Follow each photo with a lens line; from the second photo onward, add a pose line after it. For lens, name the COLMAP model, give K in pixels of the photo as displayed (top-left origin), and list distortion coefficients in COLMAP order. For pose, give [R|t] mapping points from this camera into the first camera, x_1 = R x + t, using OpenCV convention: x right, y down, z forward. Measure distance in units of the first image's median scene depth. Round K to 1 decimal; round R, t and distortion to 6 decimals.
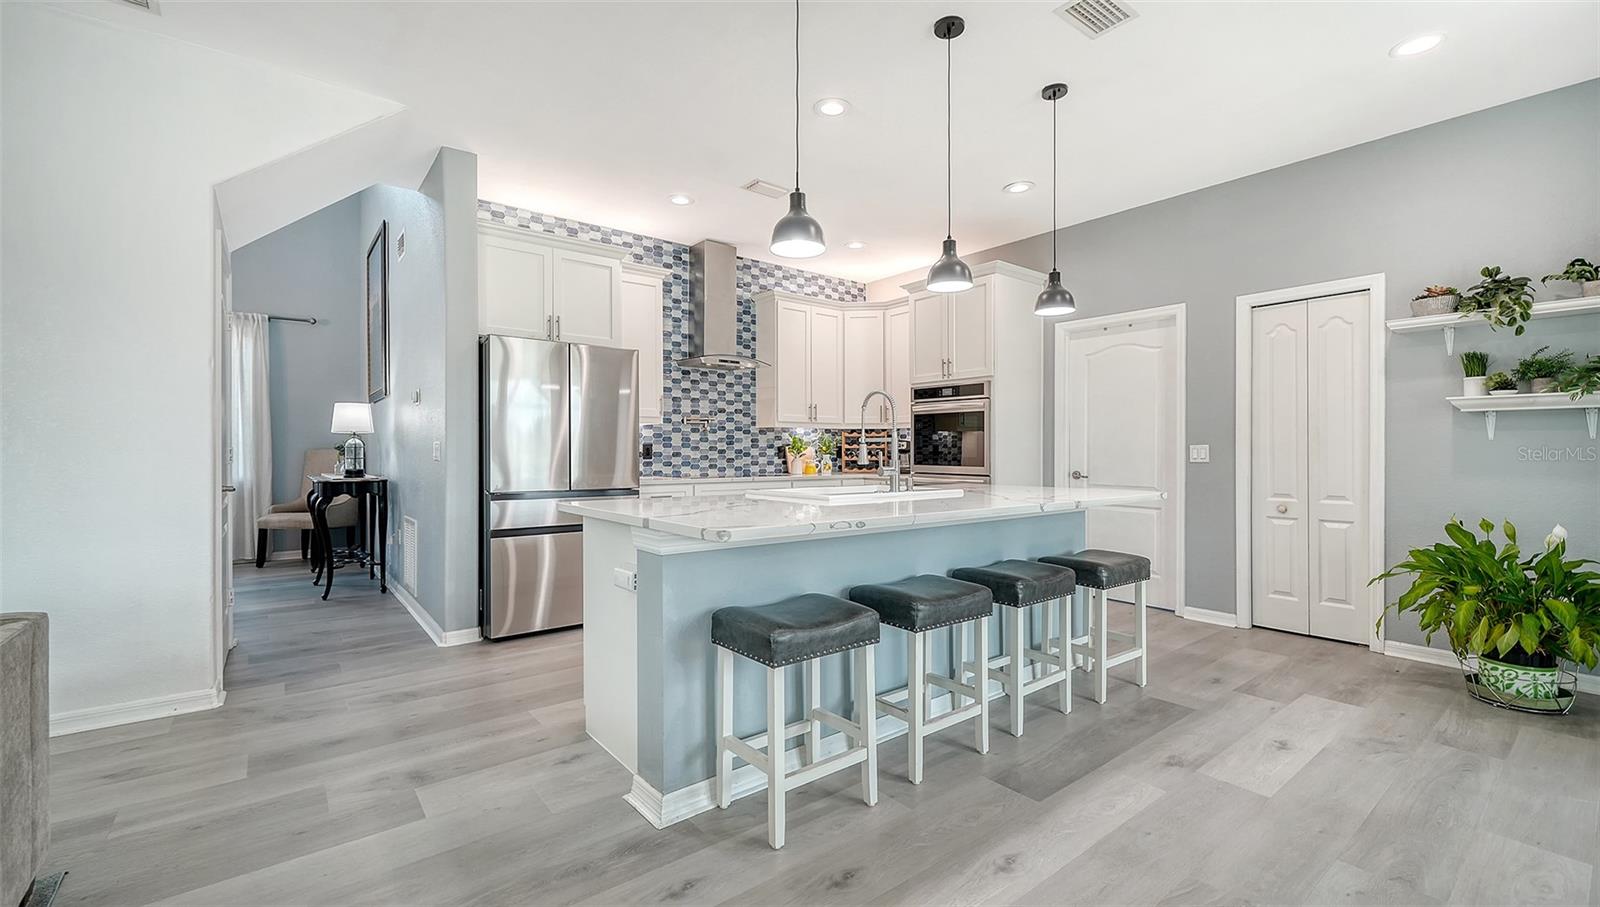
lens RADIAL K [[665.8, 0, 777.6], [0, 665.8, 456.3], [0, 0, 1]] dist [0.002881, 0.000428]
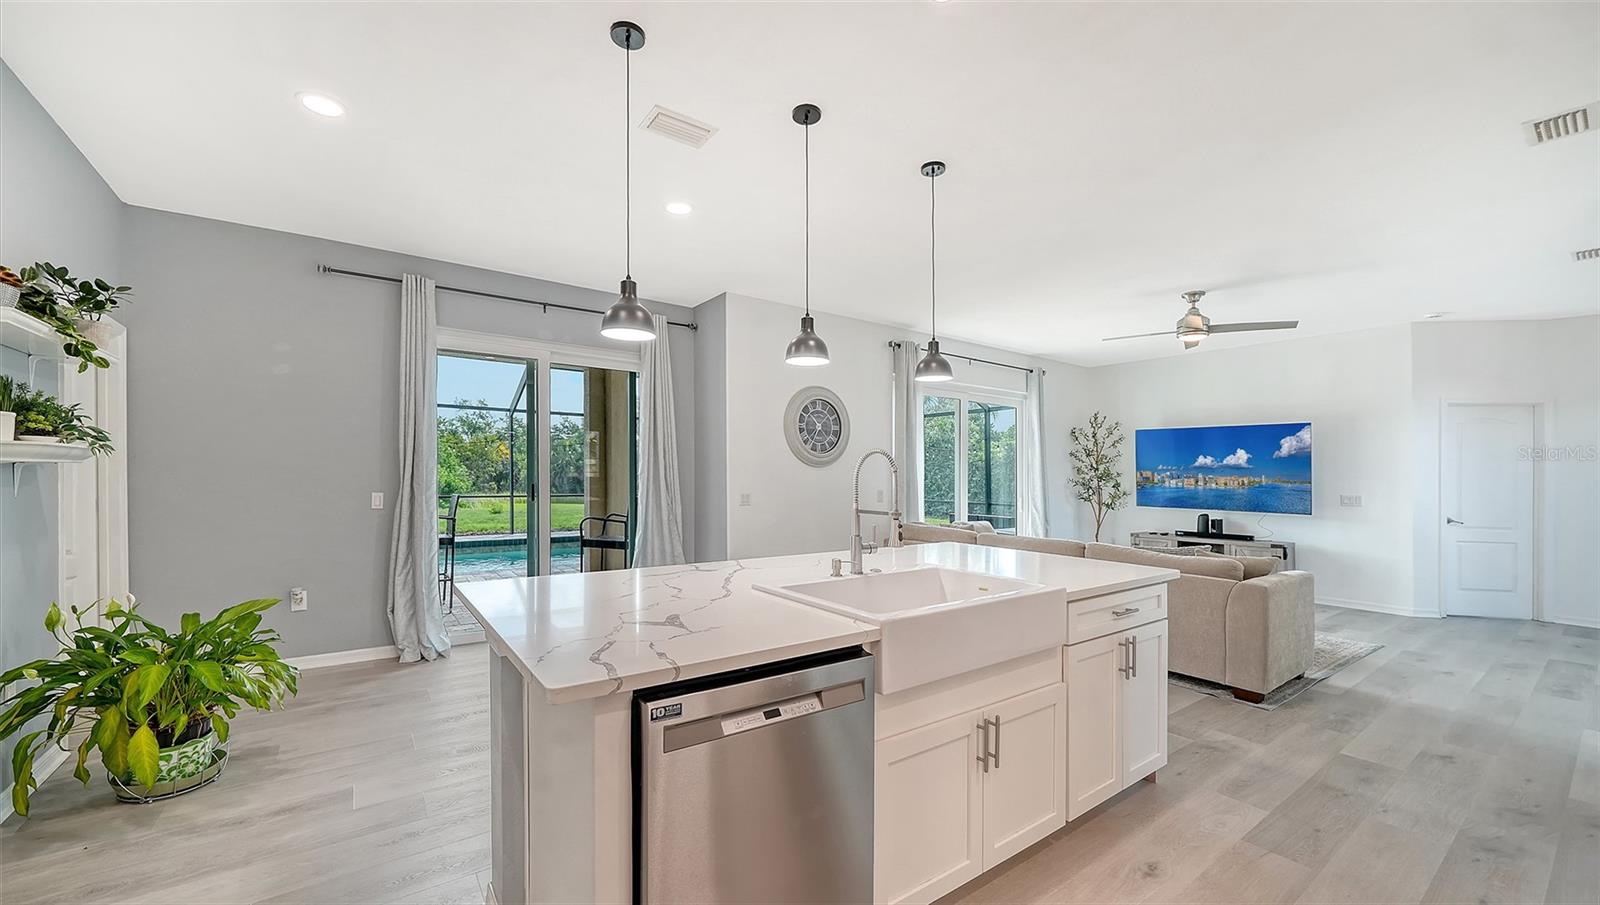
lens RADIAL K [[615.3, 0, 759.7], [0, 615.3, 427.8], [0, 0, 1]] dist [-0.011084, -0.000375]
pose [[-0.998412, -0.011698, 0.055098, 0.169844], [-0.015388, 0.997632, -0.067032, -0.045043], [-0.054183, -0.067773, -0.996228, 1.147358]]
